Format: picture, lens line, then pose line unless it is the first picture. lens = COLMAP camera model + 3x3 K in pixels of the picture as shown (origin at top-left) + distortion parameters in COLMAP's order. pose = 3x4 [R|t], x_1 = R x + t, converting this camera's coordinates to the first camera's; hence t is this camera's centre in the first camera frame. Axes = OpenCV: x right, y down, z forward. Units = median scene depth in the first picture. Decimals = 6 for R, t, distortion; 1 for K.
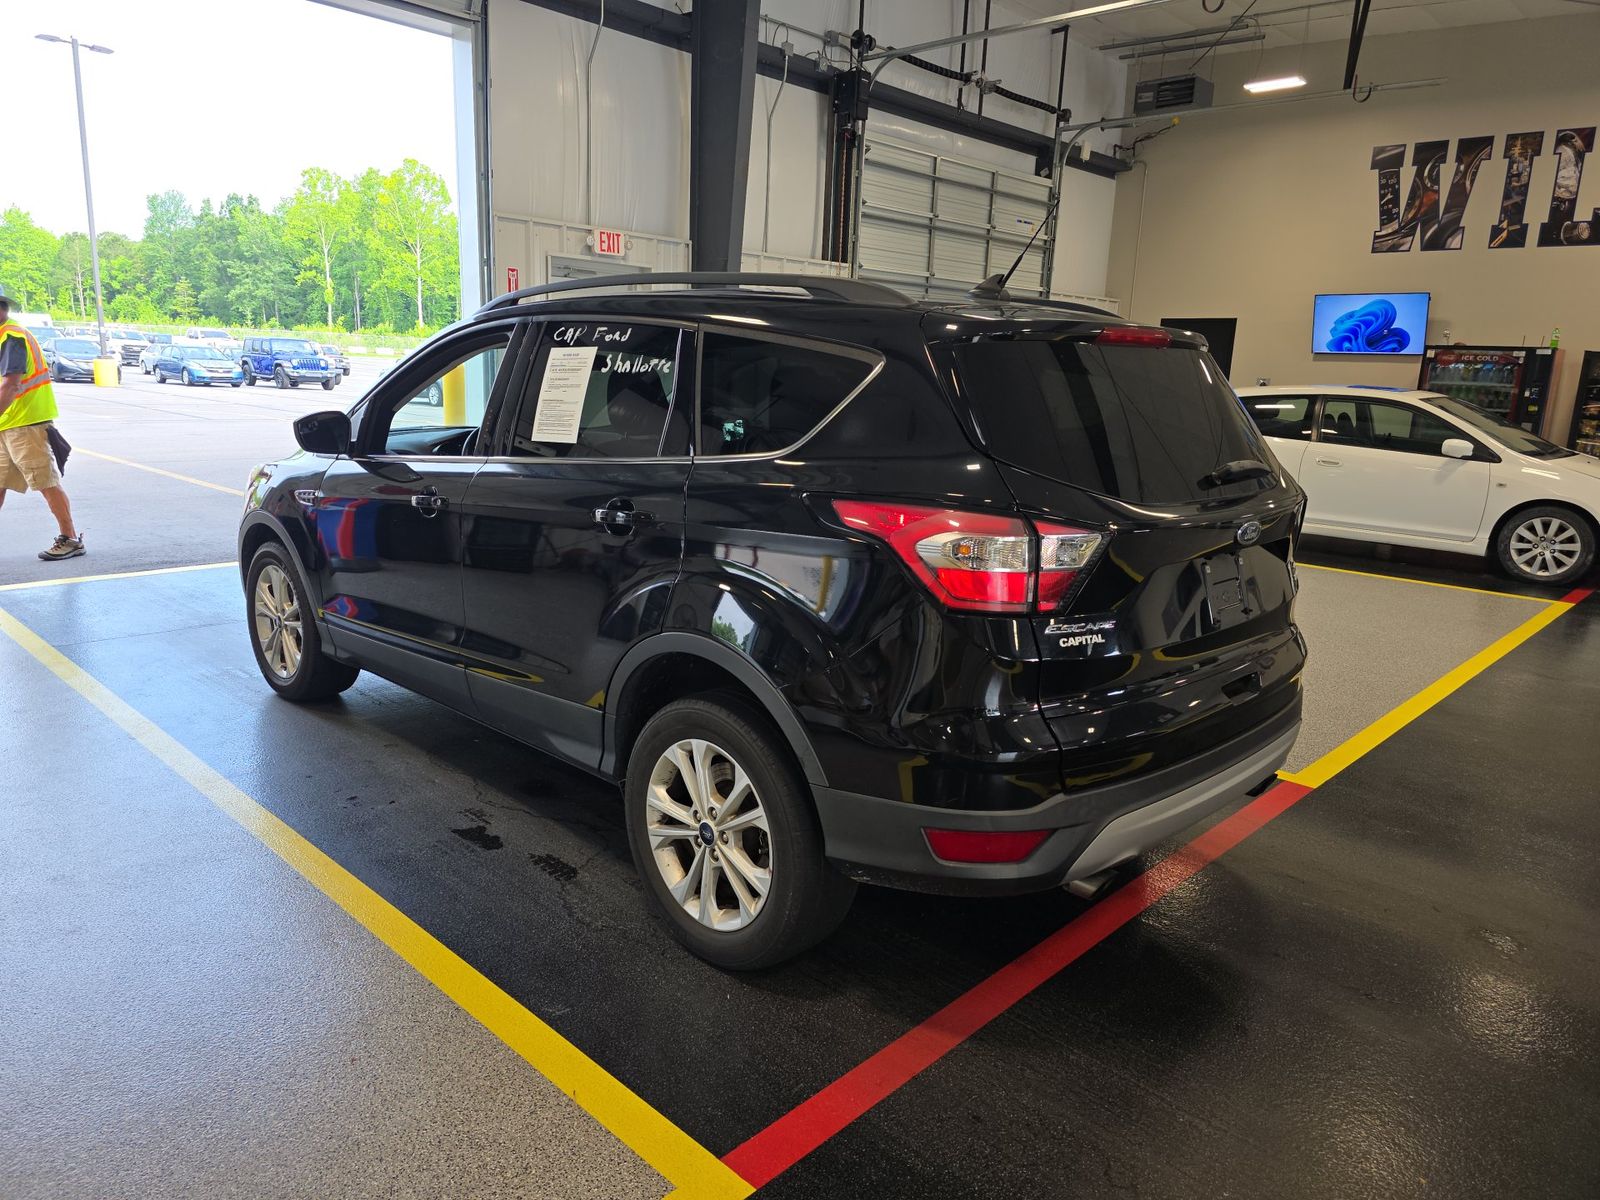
lens RADIAL K [[1067.0, 0, 798.7], [0, 1067.0, 619.6], [0, 0, 1]] dist [-0.004790, -0.007982]
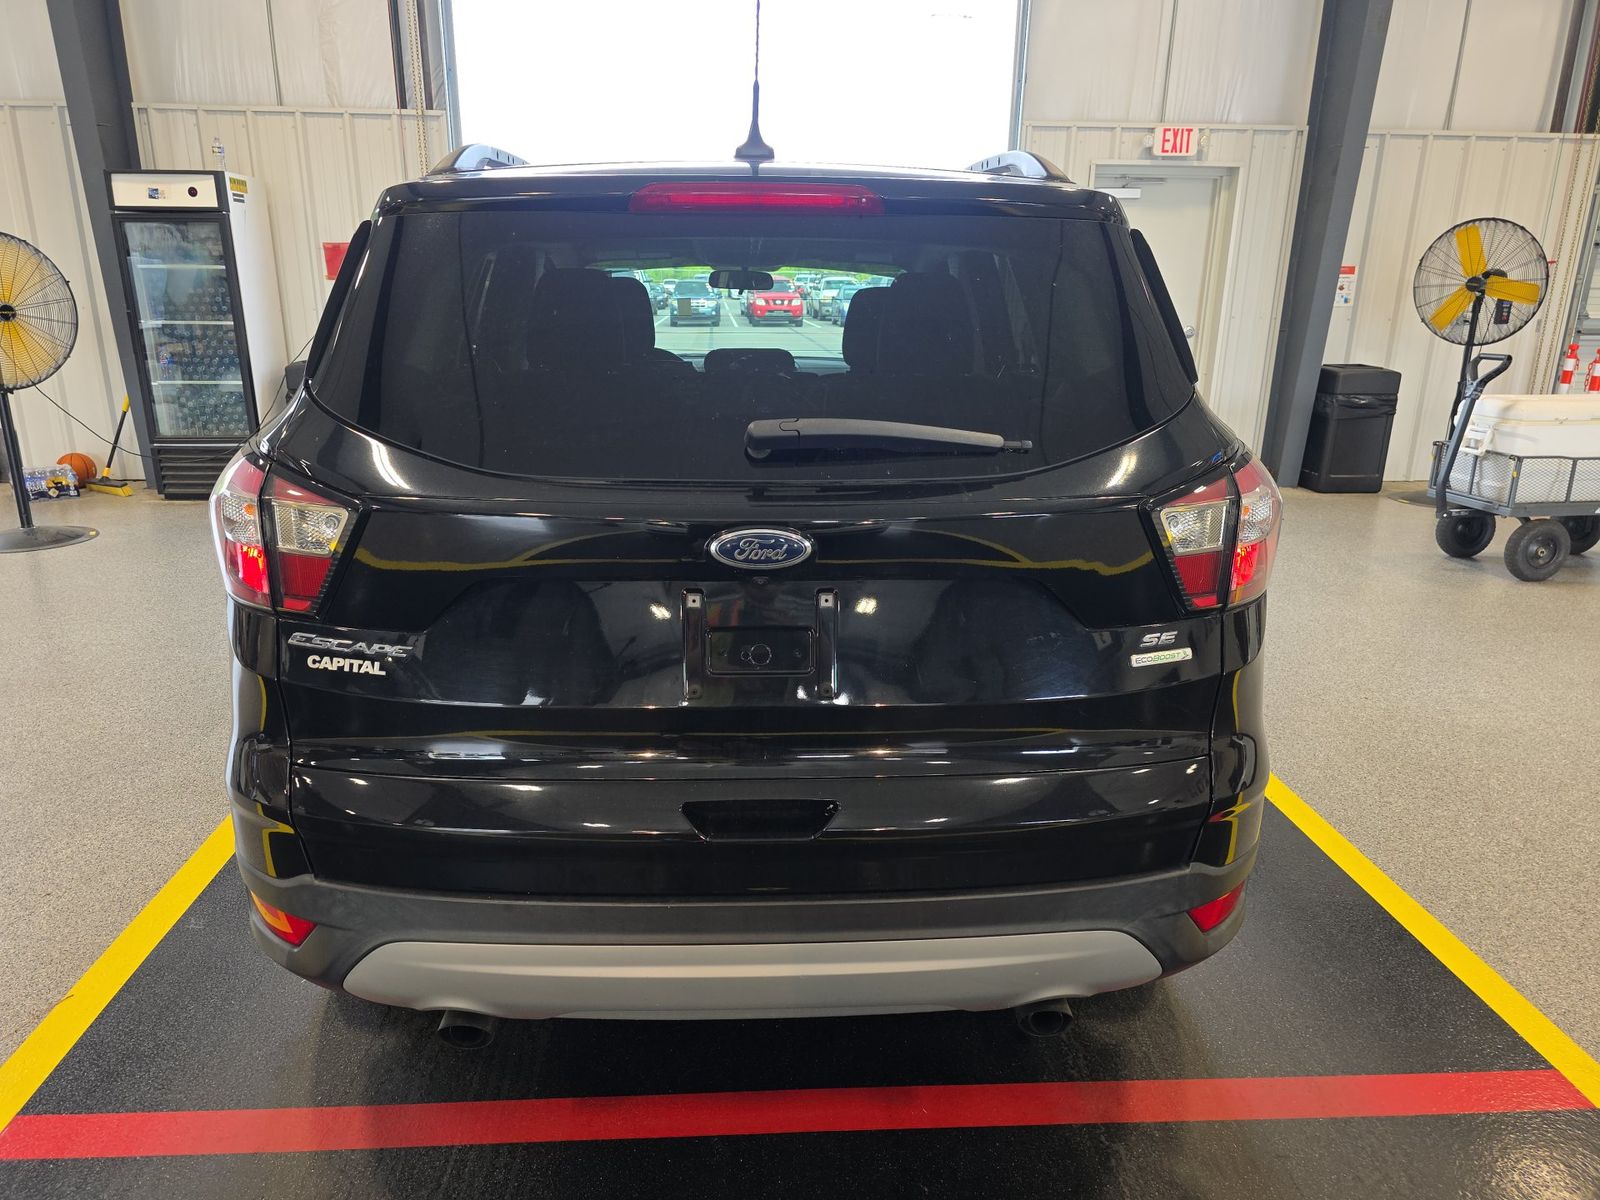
lens RADIAL K [[1067.0, 0, 798.7], [0, 1067.0, 619.6], [0, 0, 1]] dist [-0.004790, -0.007982]
pose [[0.728692, 0.171541, -0.663009, 0.898647], [-0.134349, 0.985116, 0.107222, -0.116127], [0.671534, 0.010942, 0.740893, 0.693709]]
